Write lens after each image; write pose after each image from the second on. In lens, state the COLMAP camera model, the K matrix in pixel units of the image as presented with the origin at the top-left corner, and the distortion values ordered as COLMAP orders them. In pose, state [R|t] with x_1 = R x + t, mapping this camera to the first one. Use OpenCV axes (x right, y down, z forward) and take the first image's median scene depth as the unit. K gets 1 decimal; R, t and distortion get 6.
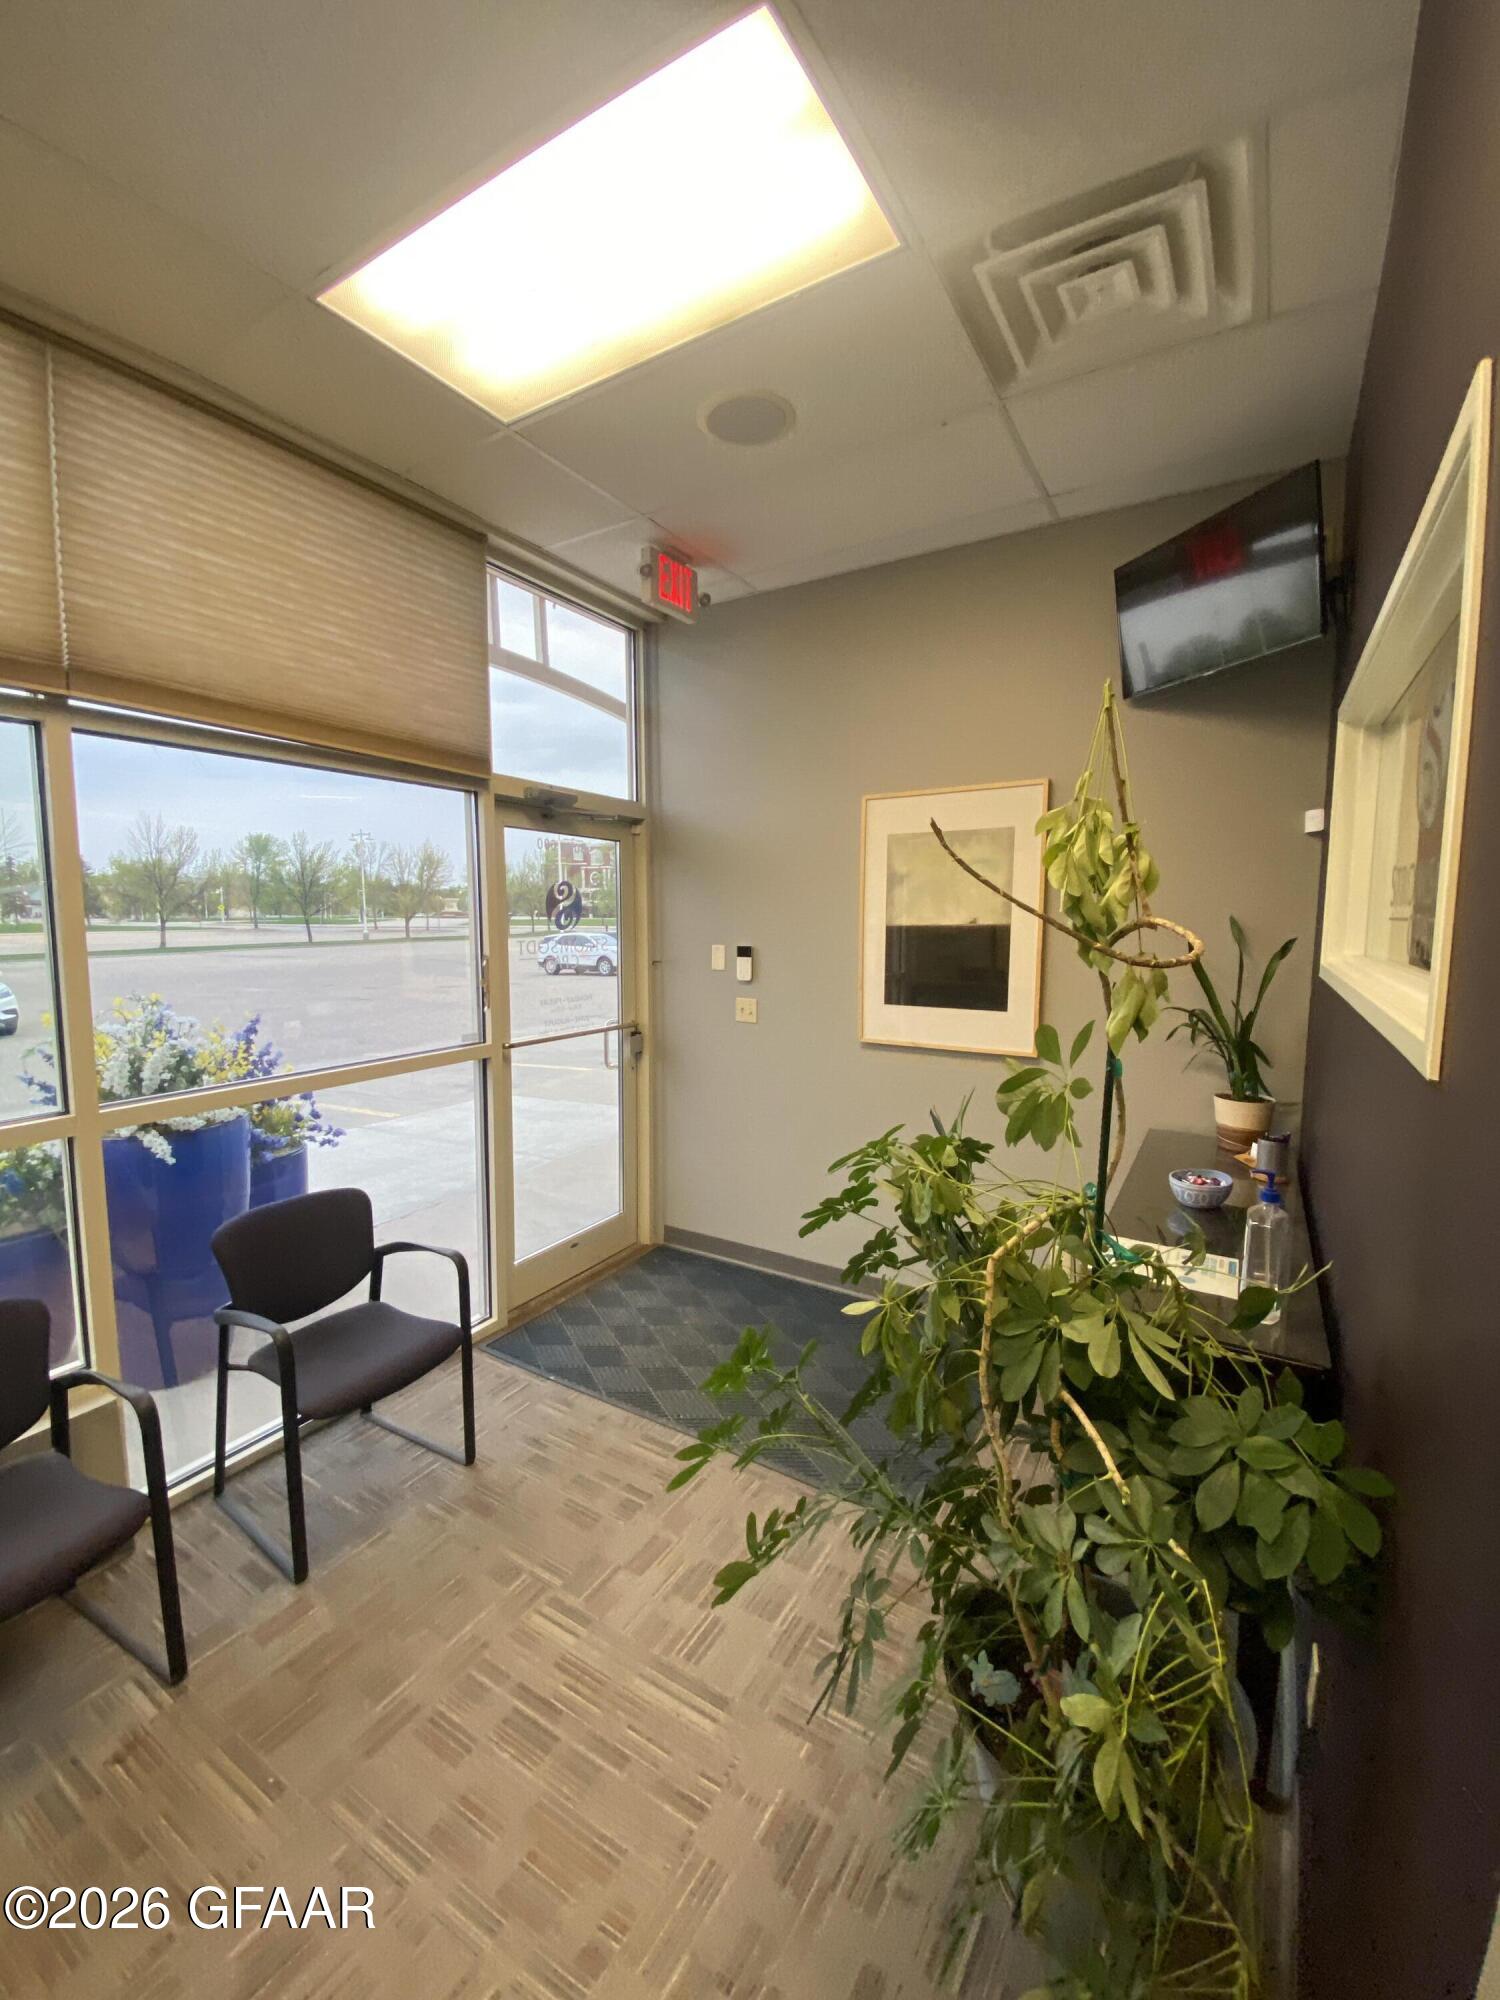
lens RADIAL K [[804.3, 0, 750.0], [0, 804.3, 1000.0], [0, 0, 1]] dist [0.057260, -0.039072]
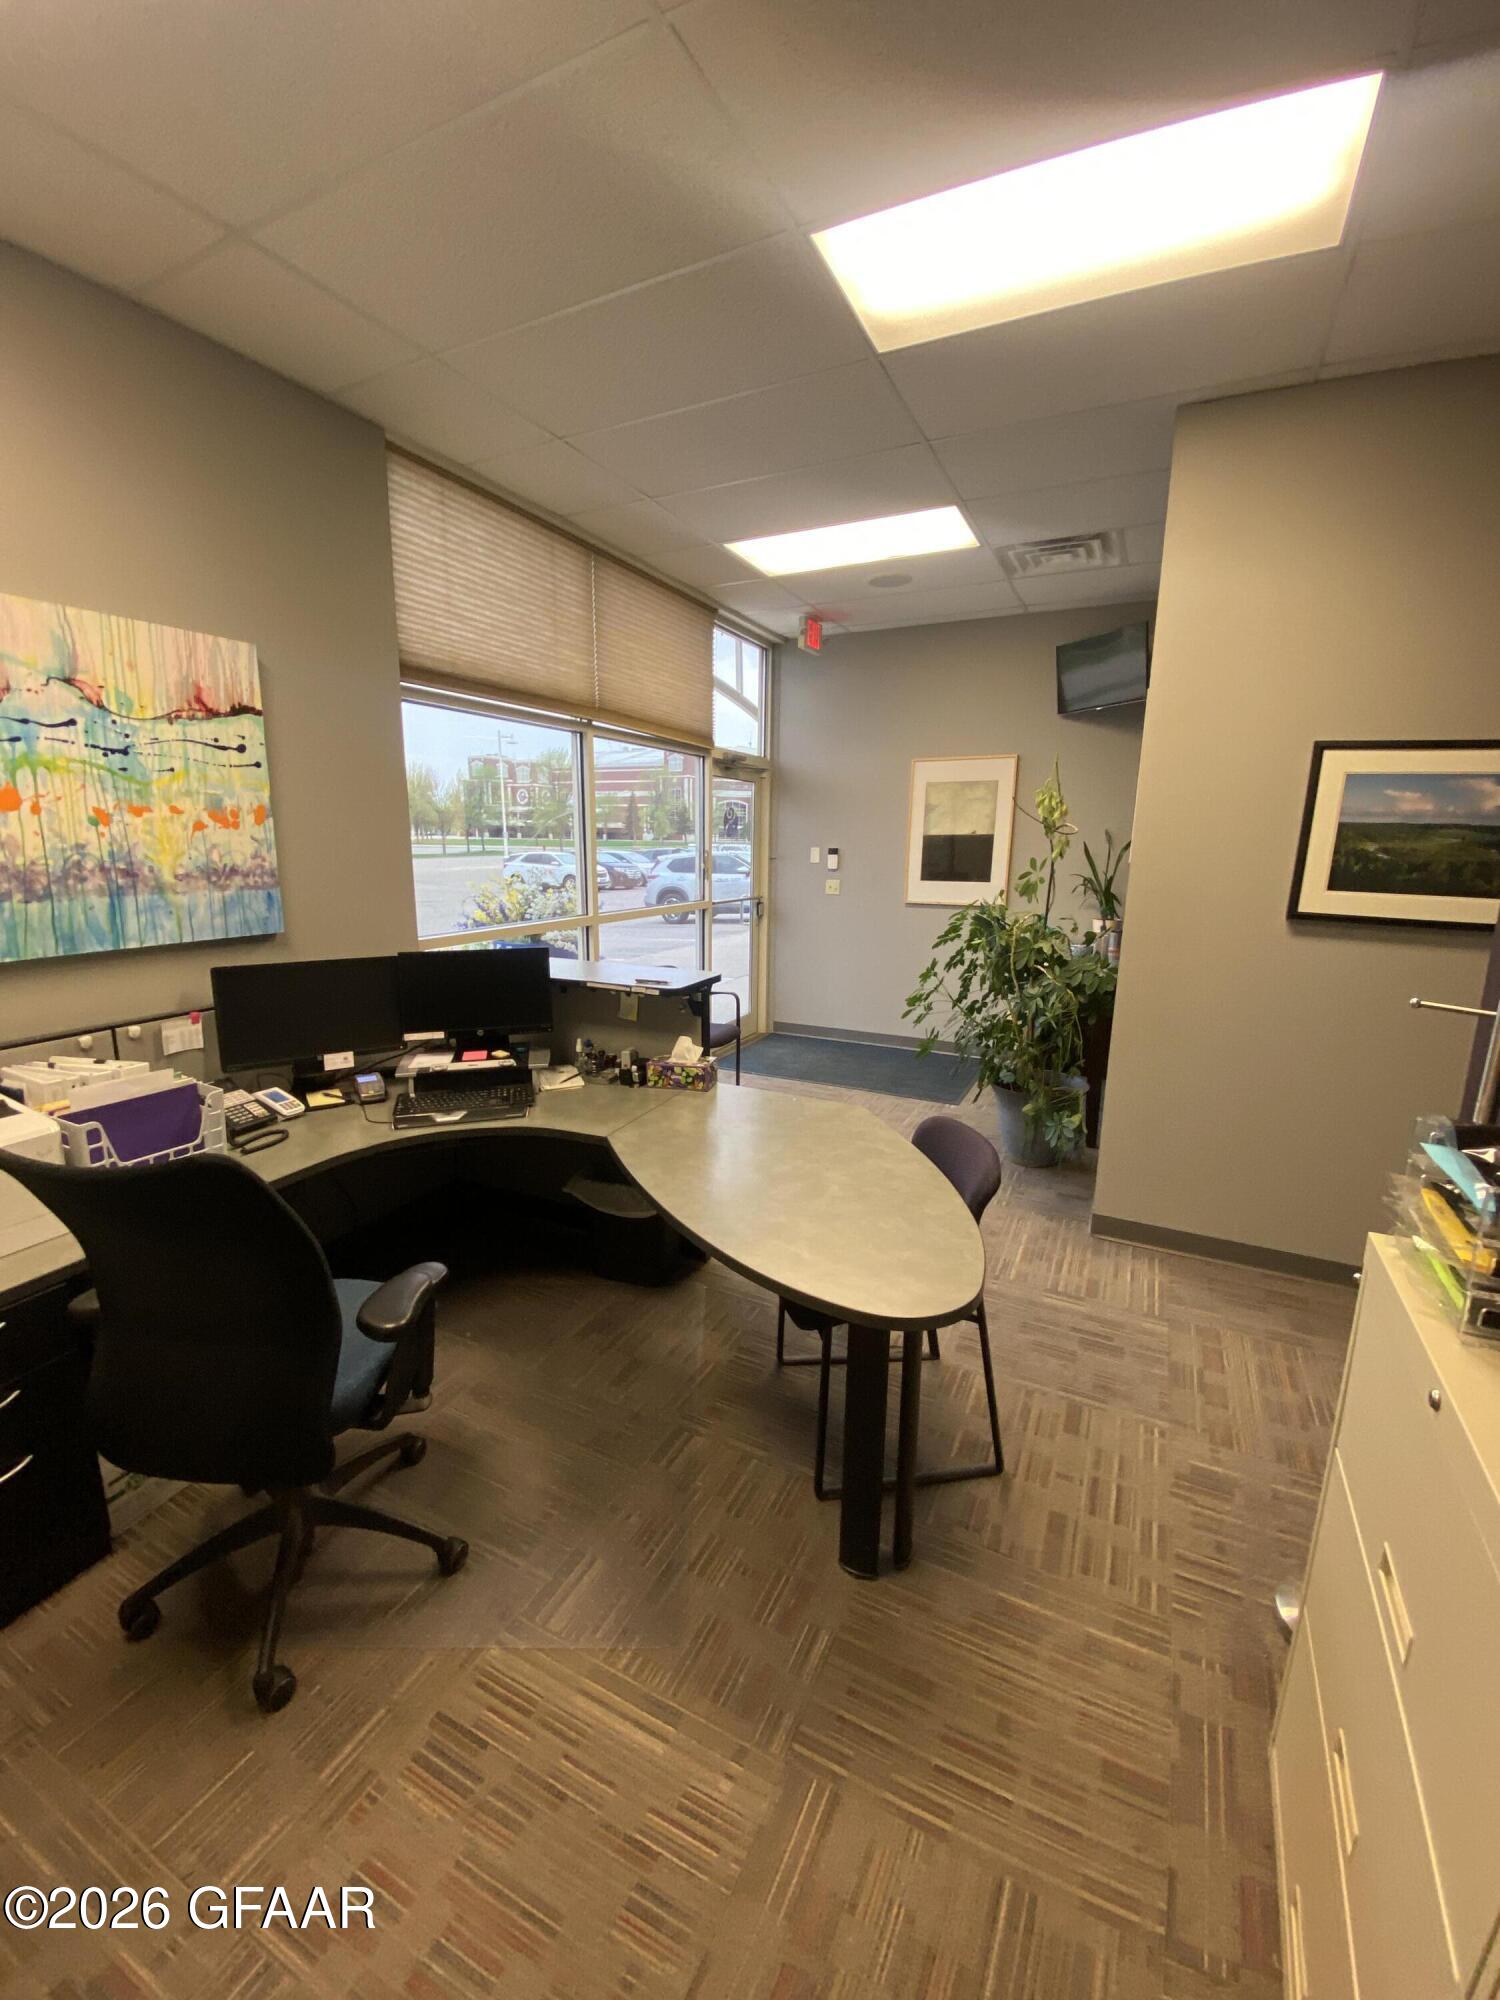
lens RADIAL K [[804.3, 0, 750.0], [0, 804.3, 1000.0], [0, 0, 1]] dist [0.057260, -0.039072]
pose [[0.996275, -0.008261, 0.085840, -0.386410], [0.000241, 0.995663, 0.093033, 0.108982], [-0.086236, -0.092666, 0.991956, -0.801168]]
